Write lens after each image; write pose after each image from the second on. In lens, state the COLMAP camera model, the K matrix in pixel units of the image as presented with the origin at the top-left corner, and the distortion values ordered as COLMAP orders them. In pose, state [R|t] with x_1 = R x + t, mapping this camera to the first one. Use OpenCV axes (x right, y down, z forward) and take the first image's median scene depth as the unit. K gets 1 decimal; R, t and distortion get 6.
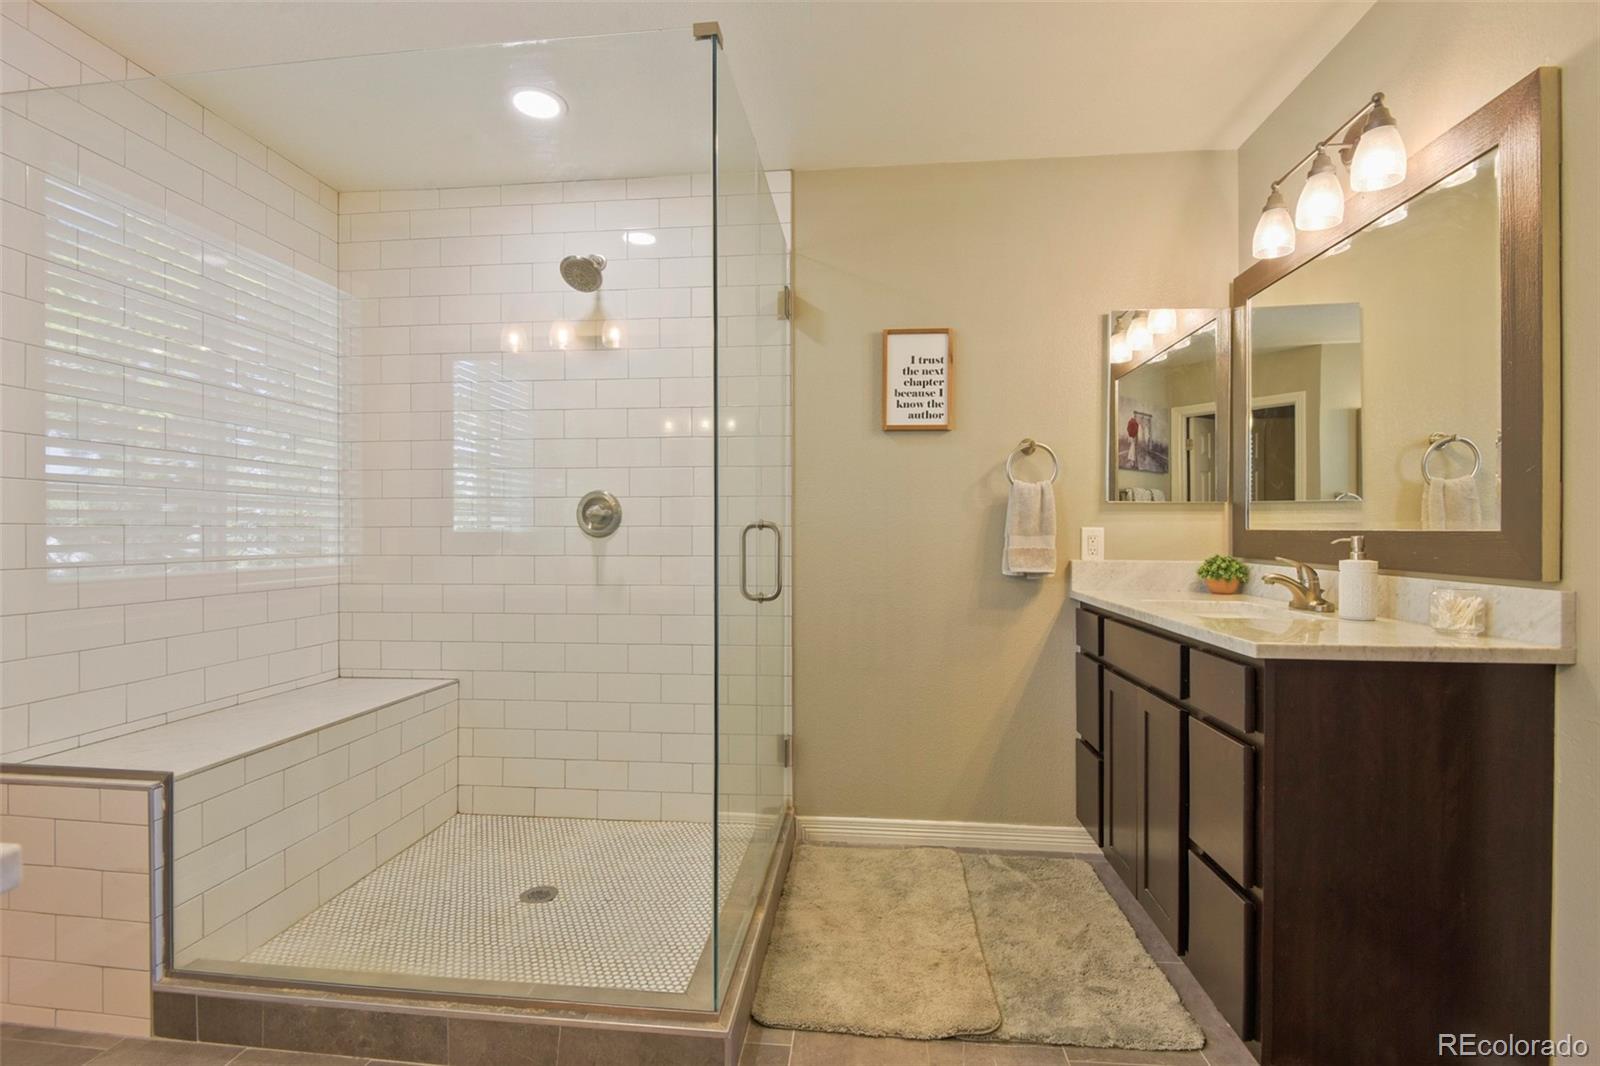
lens RADIAL K [[734.7, 0, 791.2], [0, 734.7, 530.6], [0, 0, 1]] dist [-0.014386, -0.004755]
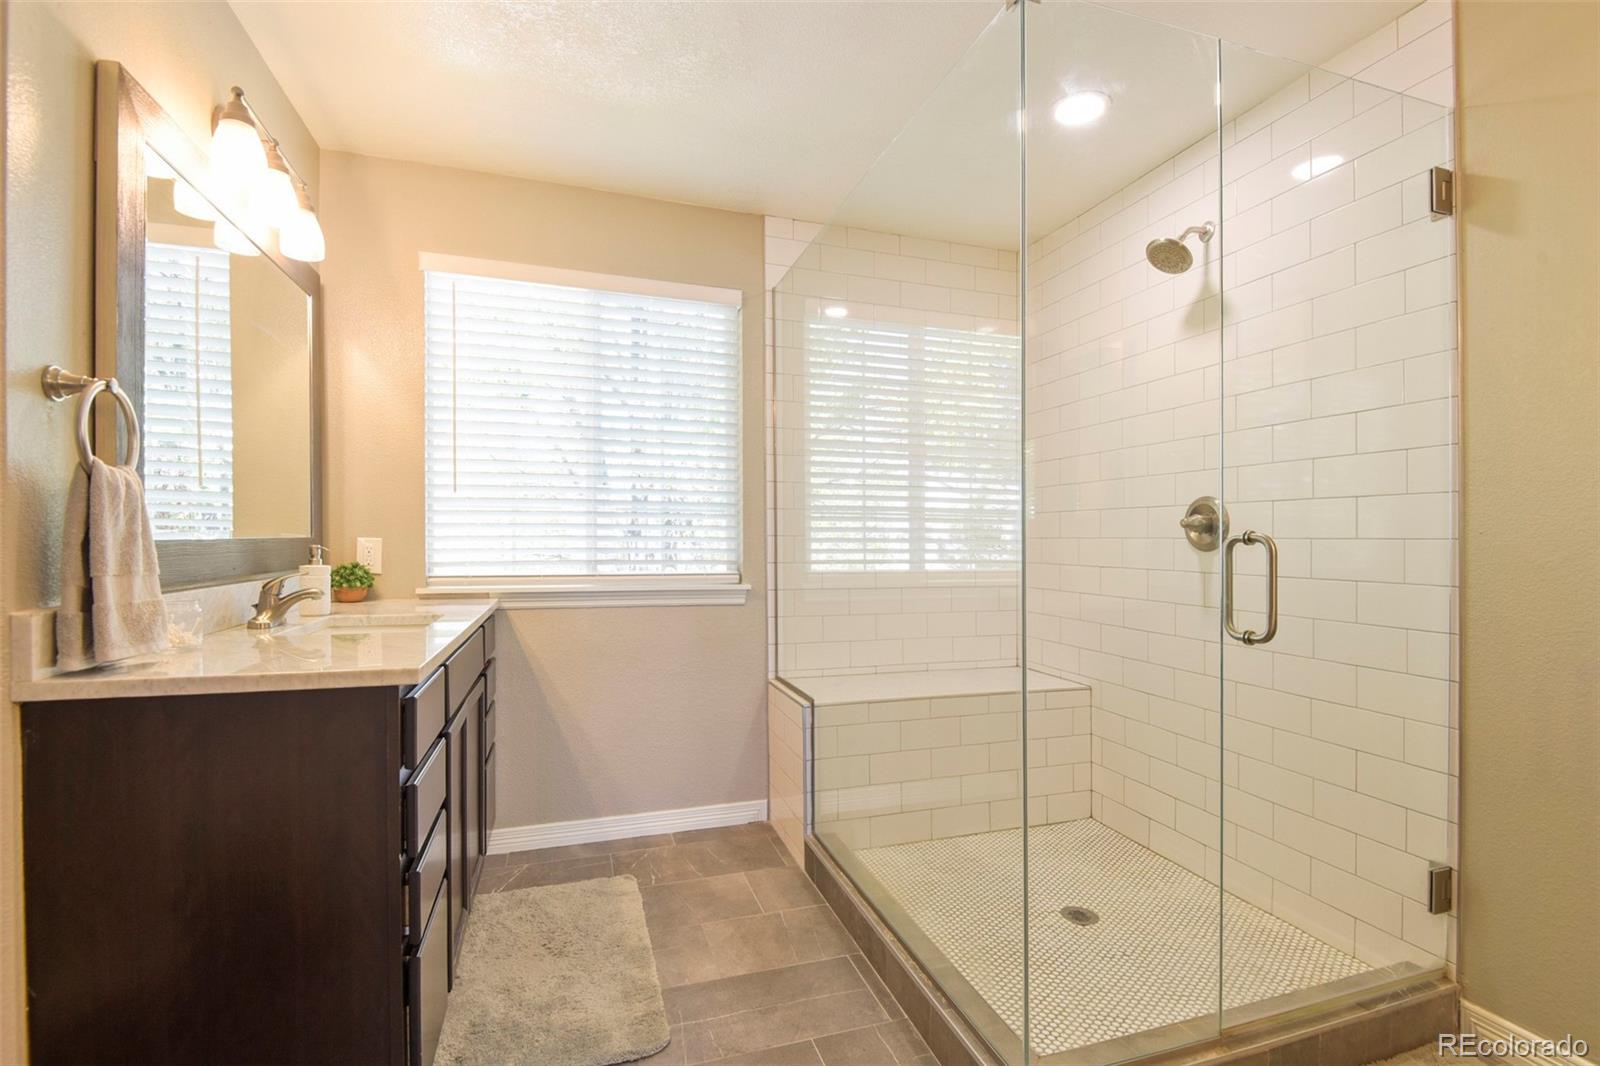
lens RADIAL K [[734.7, 0, 790.5], [0, 734.7, 532.7], [0, 0, 1]] dist [-0.014386, -0.004755]
pose [[0.386420, -0.003424, -0.922316, 0.383990], [-0.004081, 0.999977, -0.005422, -0.005996], [0.922314, 0.005859, 0.386398, 0.249042]]
